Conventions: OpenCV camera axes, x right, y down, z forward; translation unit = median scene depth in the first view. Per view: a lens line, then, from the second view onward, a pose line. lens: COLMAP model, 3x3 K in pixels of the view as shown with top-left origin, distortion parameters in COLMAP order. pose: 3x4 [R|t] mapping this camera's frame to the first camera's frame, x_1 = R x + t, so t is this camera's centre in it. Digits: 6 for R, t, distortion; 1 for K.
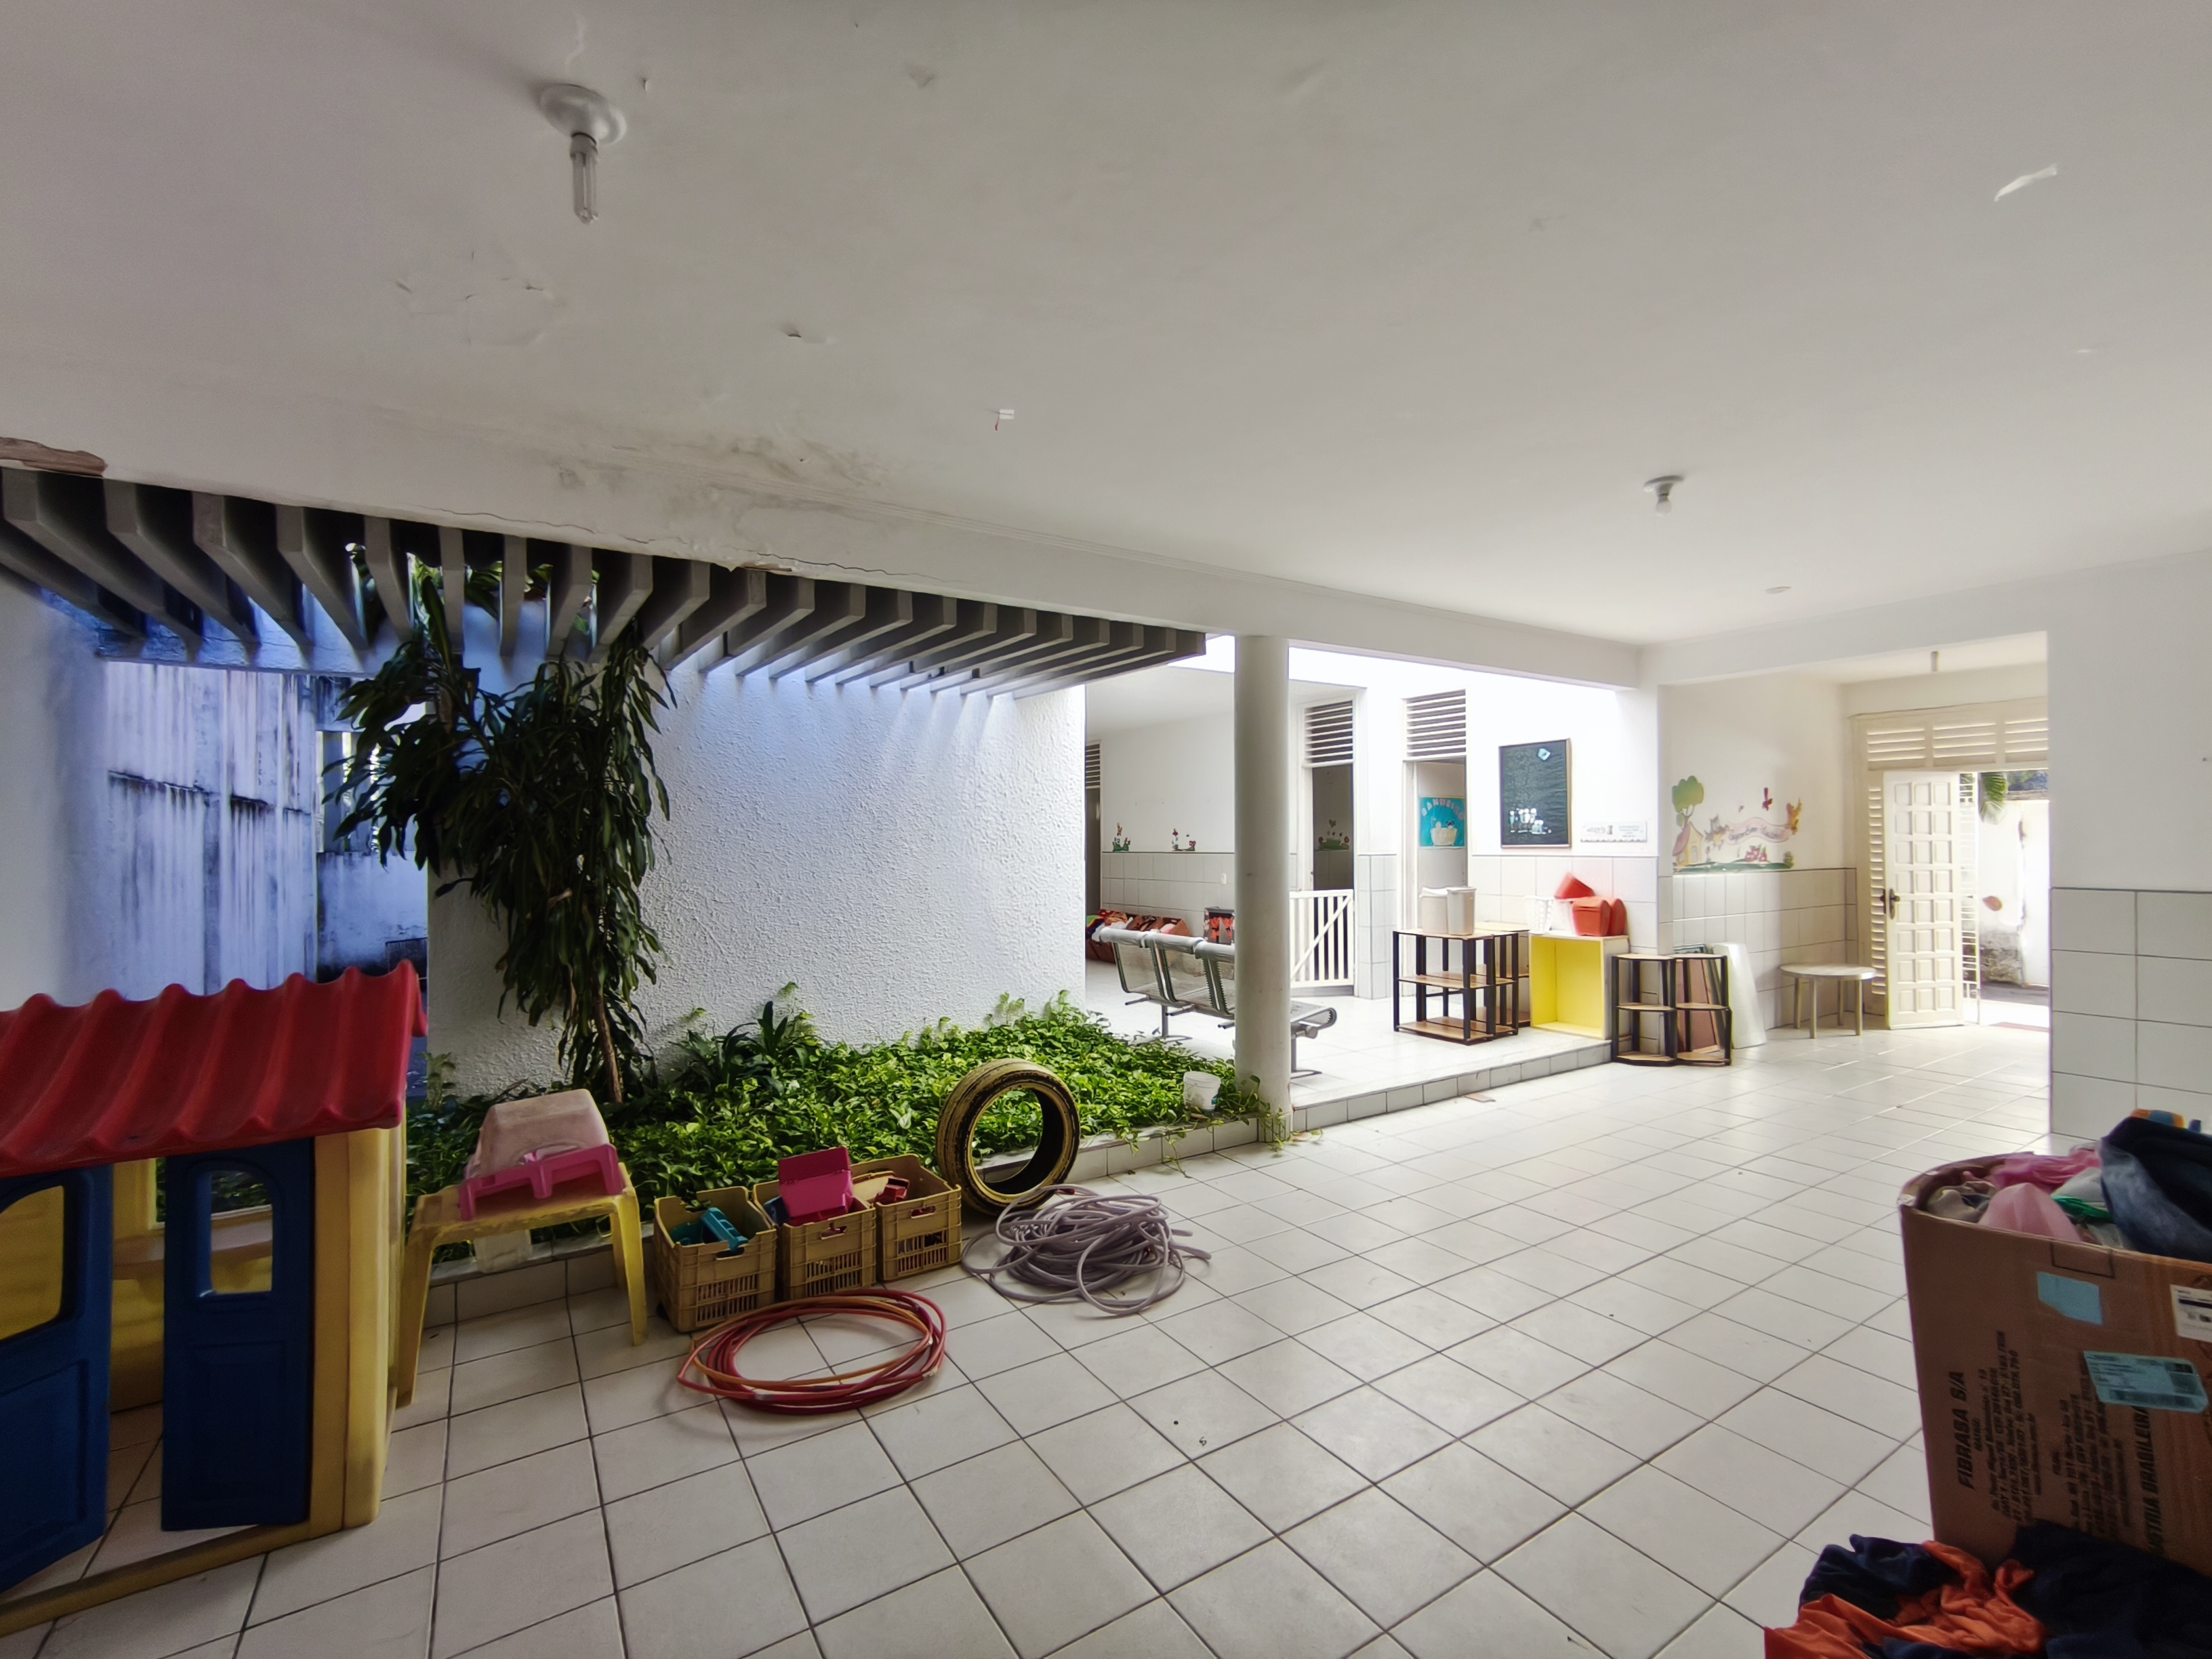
lens RADIAL K [[970.7, 0, 1104.0], [0, 970.7, 834.4], [0, 0, 1]] dist [0.002105, -0.001817]
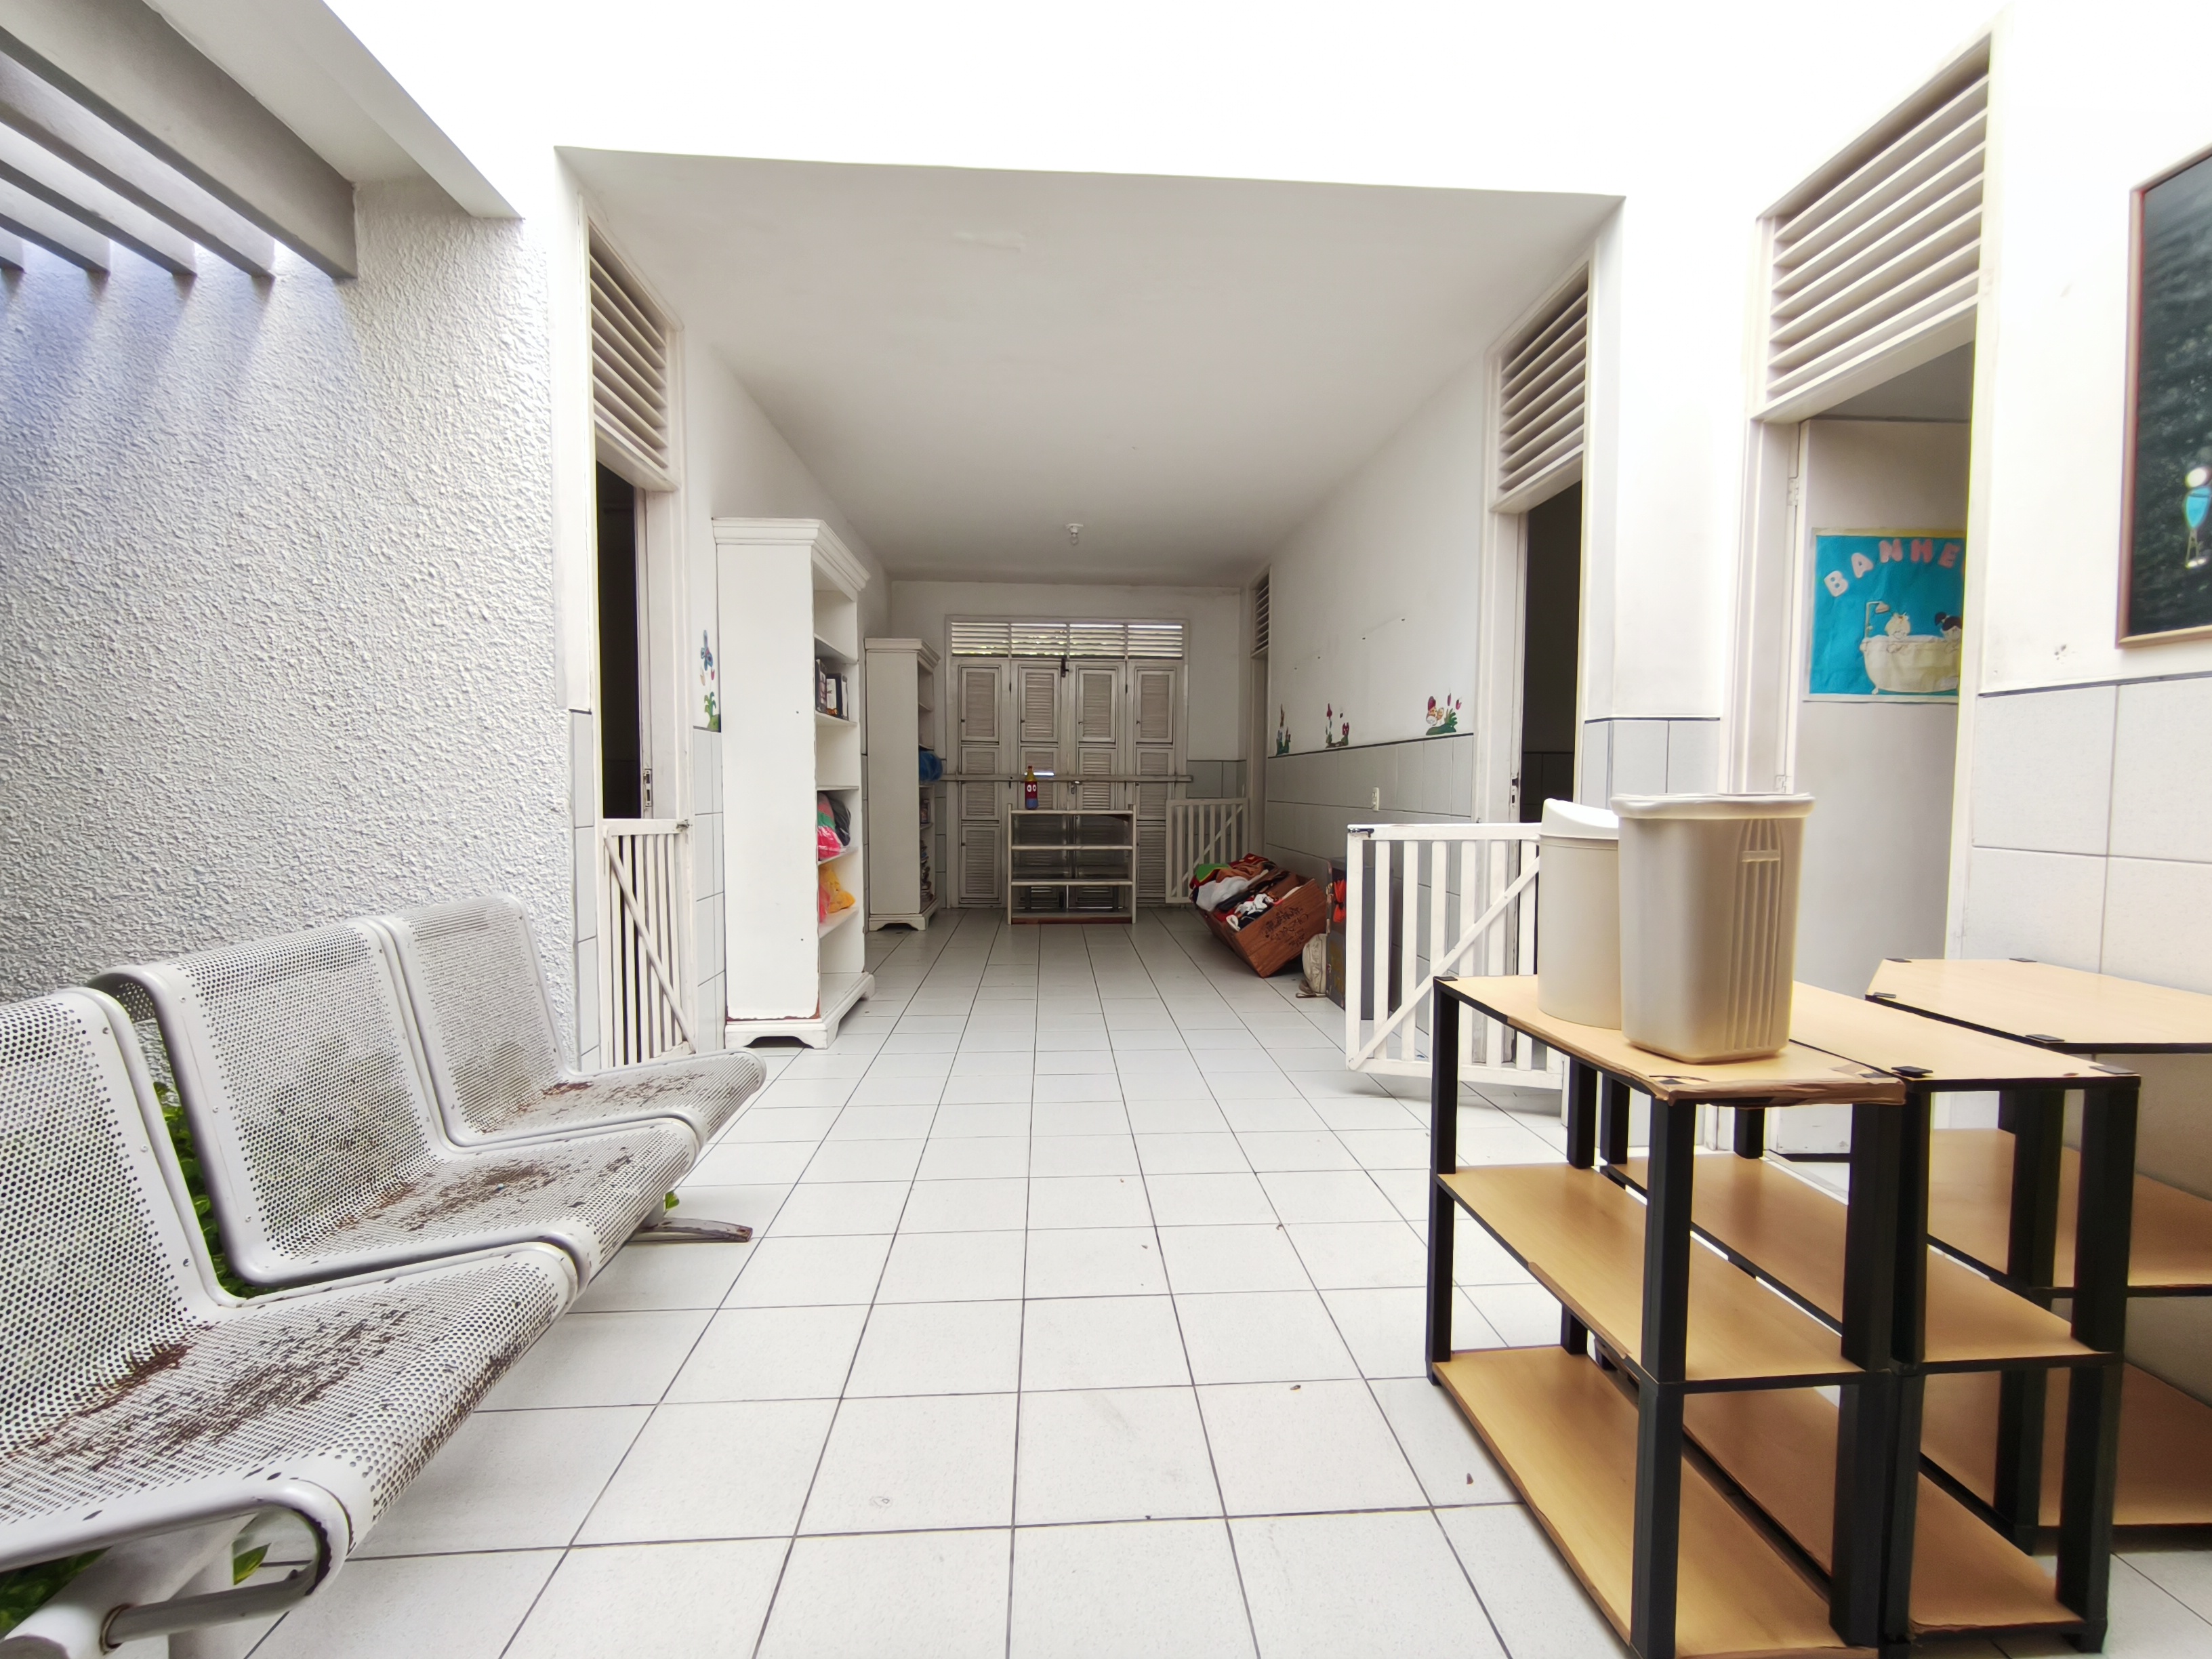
lens RADIAL K [[970.7, 0, 1110.3], [0, 970.7, 831.4], [0, 0, 1]] dist [0.002105, -0.001817]
pose [[0.874827, 0.033059, -0.483306, 0.213828], [-0.005424, 0.998275, 0.058465, 0.030838], [0.484405, -0.048525, 0.873497, 0.464841]]
